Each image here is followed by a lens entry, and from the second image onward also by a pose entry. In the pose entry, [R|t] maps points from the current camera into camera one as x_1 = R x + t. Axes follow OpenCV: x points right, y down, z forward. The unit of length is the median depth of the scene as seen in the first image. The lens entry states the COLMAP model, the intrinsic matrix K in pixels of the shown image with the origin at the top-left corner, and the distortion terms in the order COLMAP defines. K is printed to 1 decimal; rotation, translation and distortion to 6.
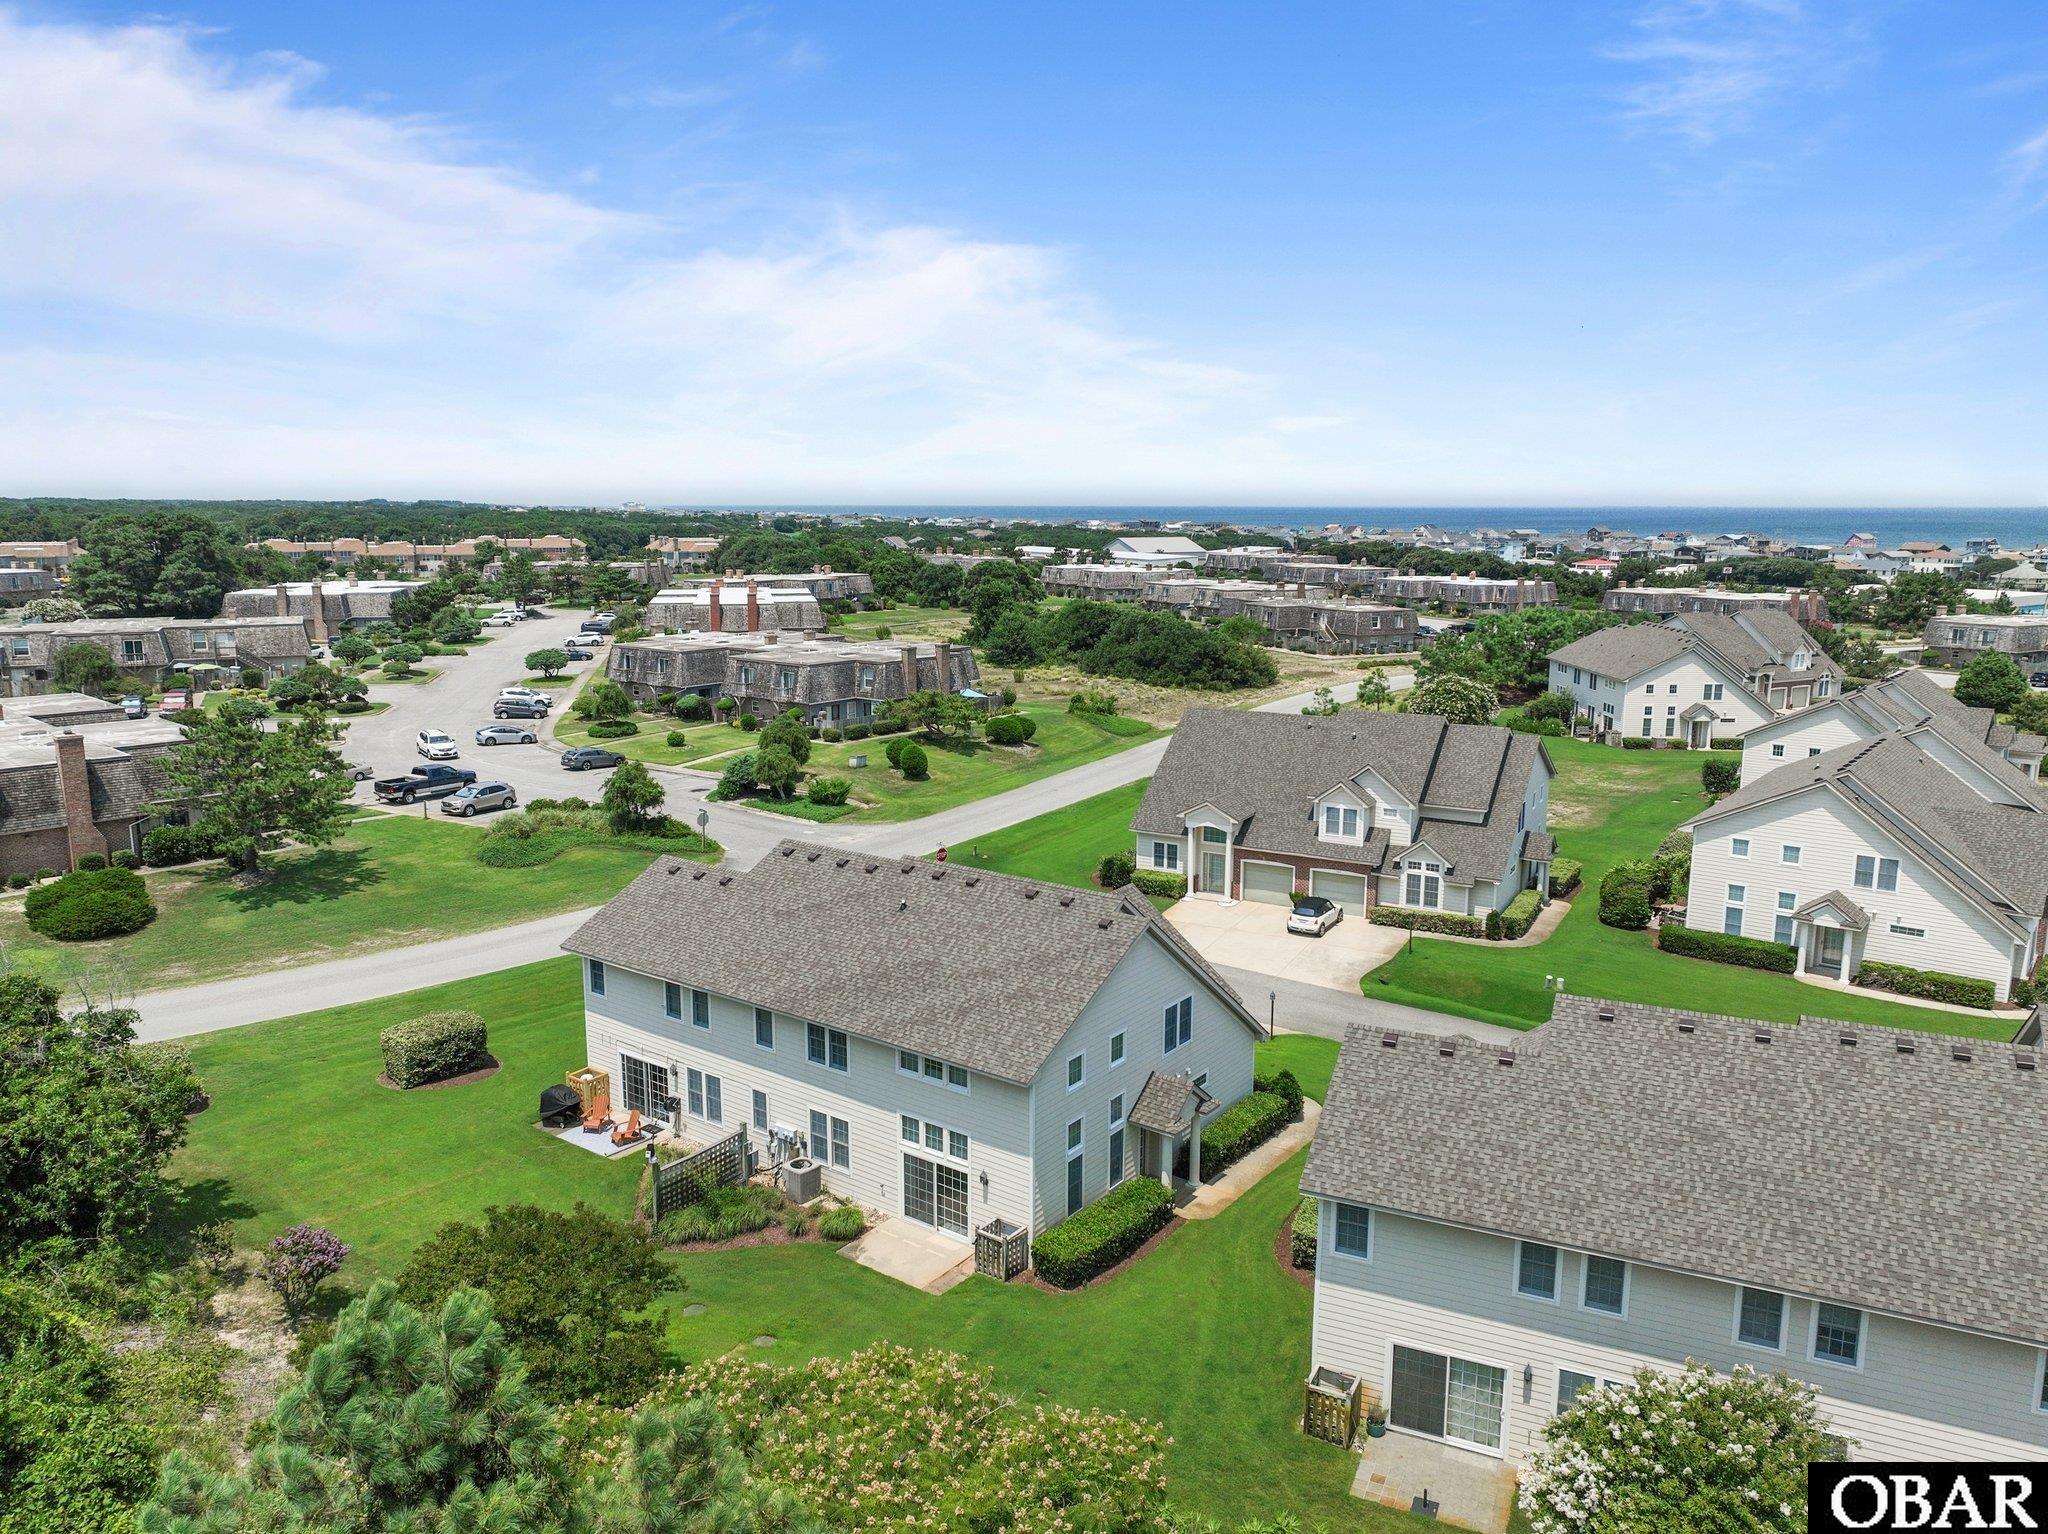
lens RADIAL K [[1447.3, 0, 1032.5], [0, 1447.3, 756.3], [0, 0, 1]] dist [0.002984, 0.002665]
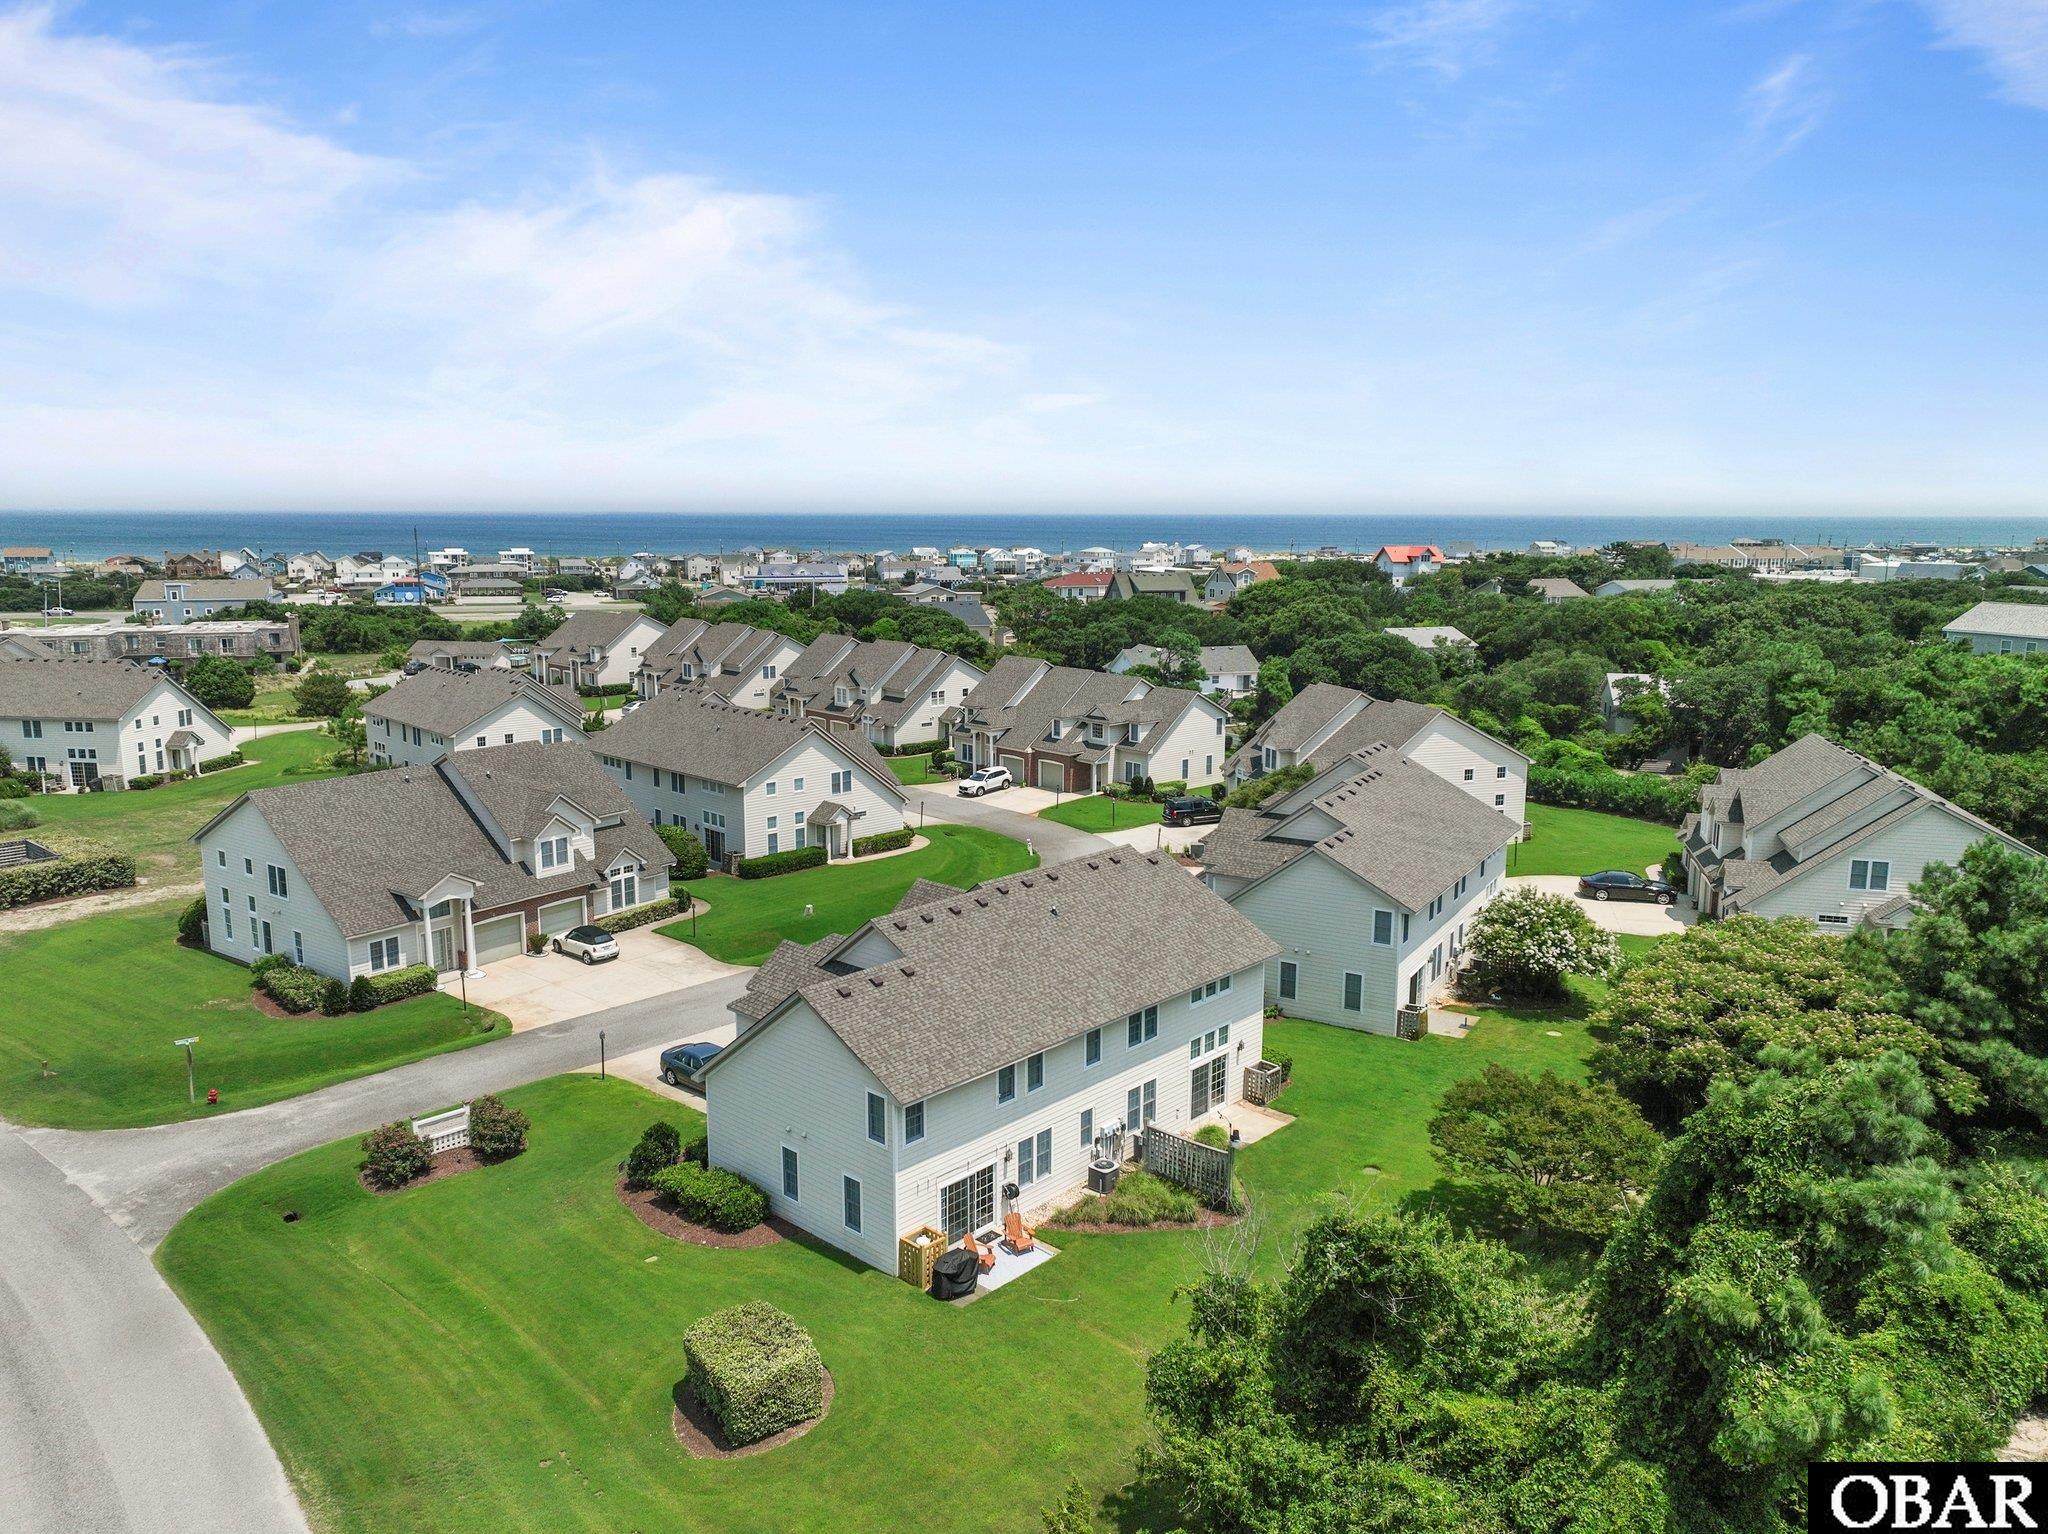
lens RADIAL K [[1424.4, 0, 1024.0], [0, 1424.4, 767.0], [0, 0, 1]] dist [0.005673, 0.006430]
pose [[0.108983, -0.176419, 0.978263, -0.731650], [0.167510, 0.973311, 0.156865, -0.117594], [-0.979828, 0.146773, 0.135626, 0.534934]]
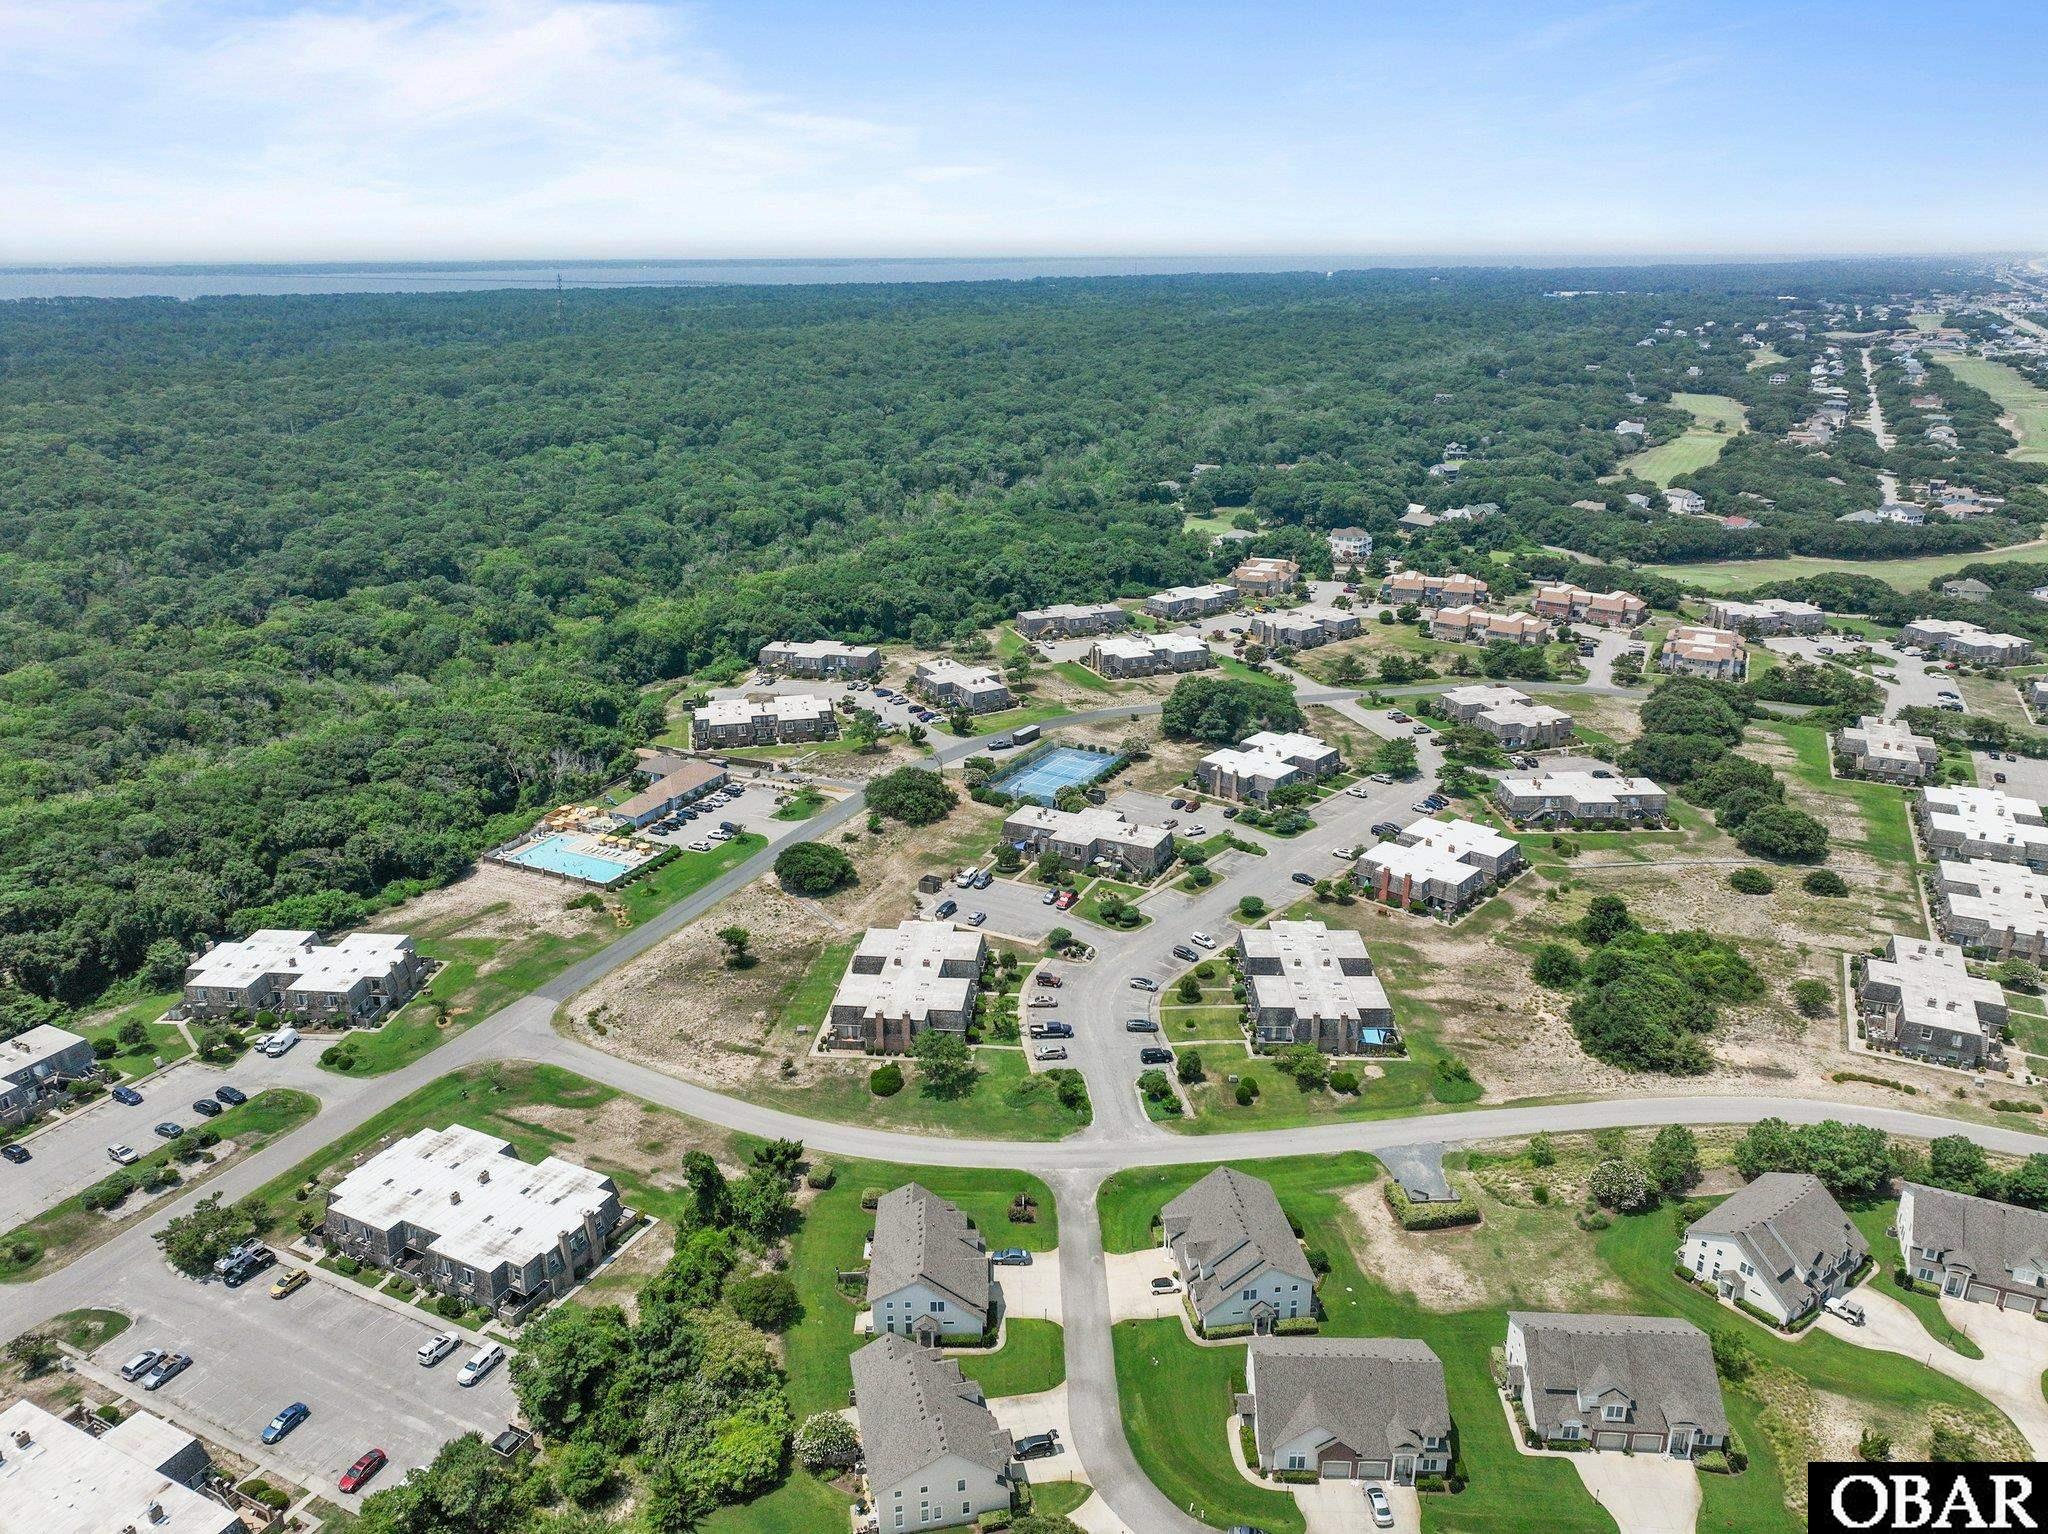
lens RADIAL K [[1434.3, 0, 1036.7], [0, 1434.3, 763.5], [0, 0, 1]] dist [-0.000044, 0.004706]
pose [[0.612826, 0.264960, -0.744473, 1.637629], [-0.137762, 0.963507, 0.229513, -1.273862], [0.778117, -0.038091, 0.626963, -0.673291]]
